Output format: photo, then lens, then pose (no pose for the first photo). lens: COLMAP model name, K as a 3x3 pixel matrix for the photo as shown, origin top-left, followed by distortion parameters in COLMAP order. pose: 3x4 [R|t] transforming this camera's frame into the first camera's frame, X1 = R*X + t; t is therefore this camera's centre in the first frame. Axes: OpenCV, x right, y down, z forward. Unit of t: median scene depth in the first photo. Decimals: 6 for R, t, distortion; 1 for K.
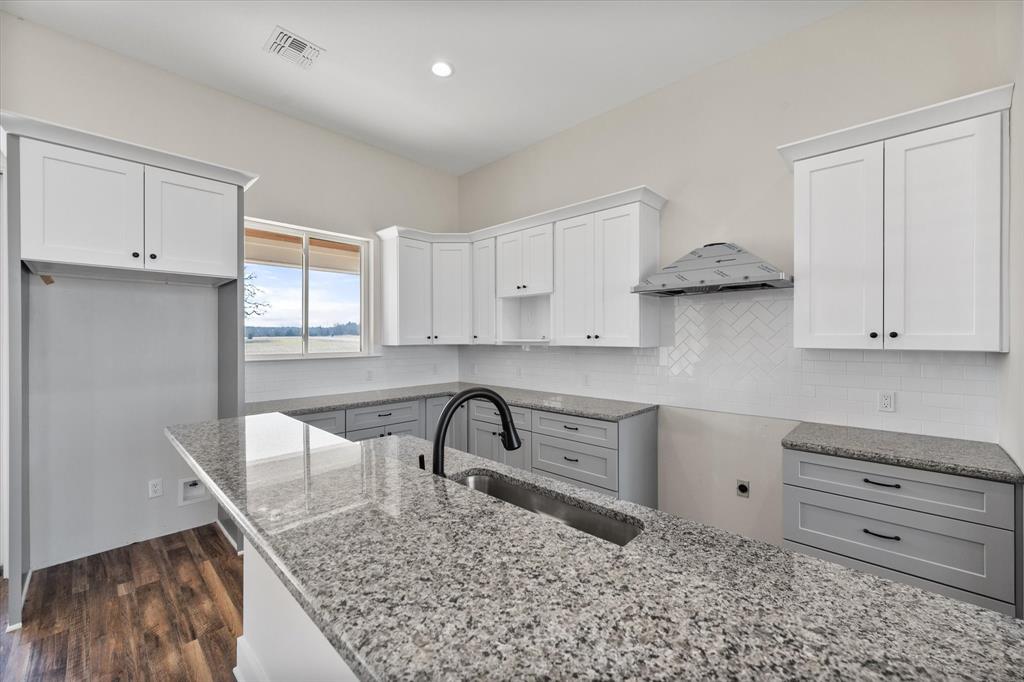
lens RADIAL K [[406.4, 0, 511.5], [0, 406.4, 337.2], [0, 0, 1]] dist [-0.002582, 0.000689]
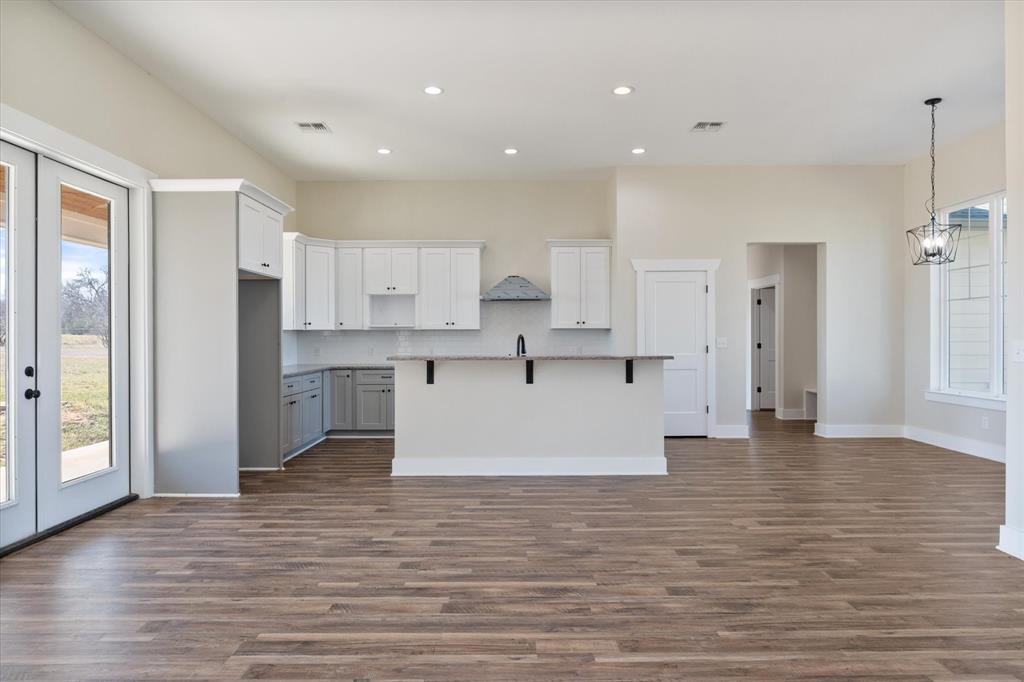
lens RADIAL K [[603.2, 0, 515.2], [0, 603.2, 334.2], [0, 0, 1]] dist [0.002936, 0.002533]
pose [[0.718687, 0.000617, 0.695334, -1.437378], [0.002374, 0.999992, -0.003341, 0.056204], [-0.695330, 0.004052, 0.718679, -1.028503]]
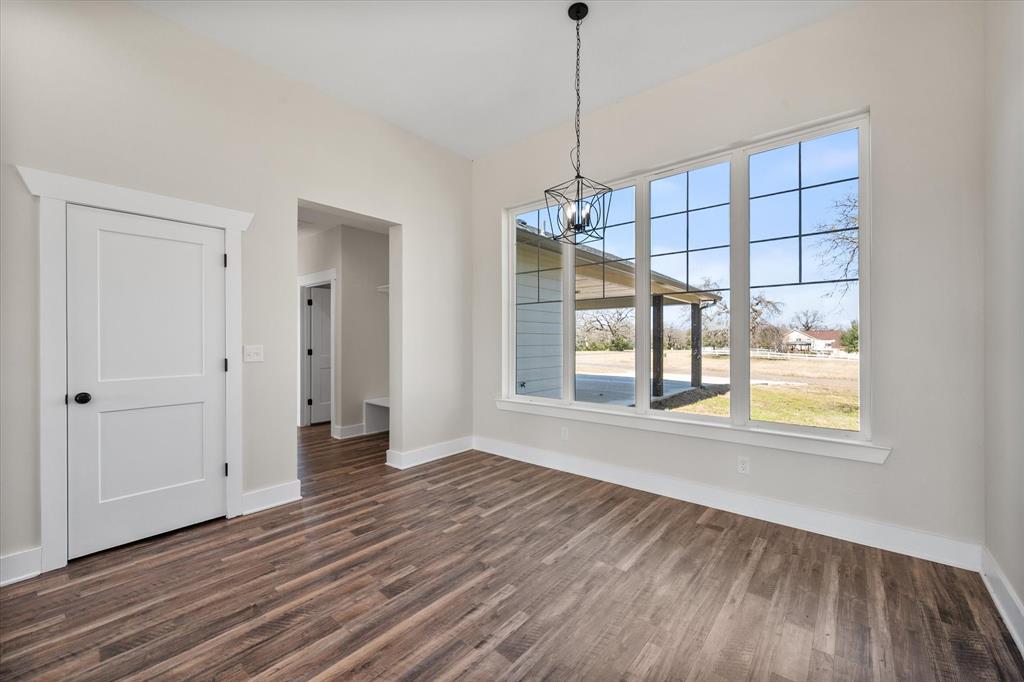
lens RADIAL K [[406.4, 0, 511.4], [0, 406.4, 338.8], [0, 0, 1]] dist [-0.002582, 0.000689]
pose [[-0.060142, 0.001634, 0.998189, -0.099813], [0.001946, 0.999997, -0.001520, 0.051581], [-0.998188, 0.001851, -0.060145, -0.389670]]
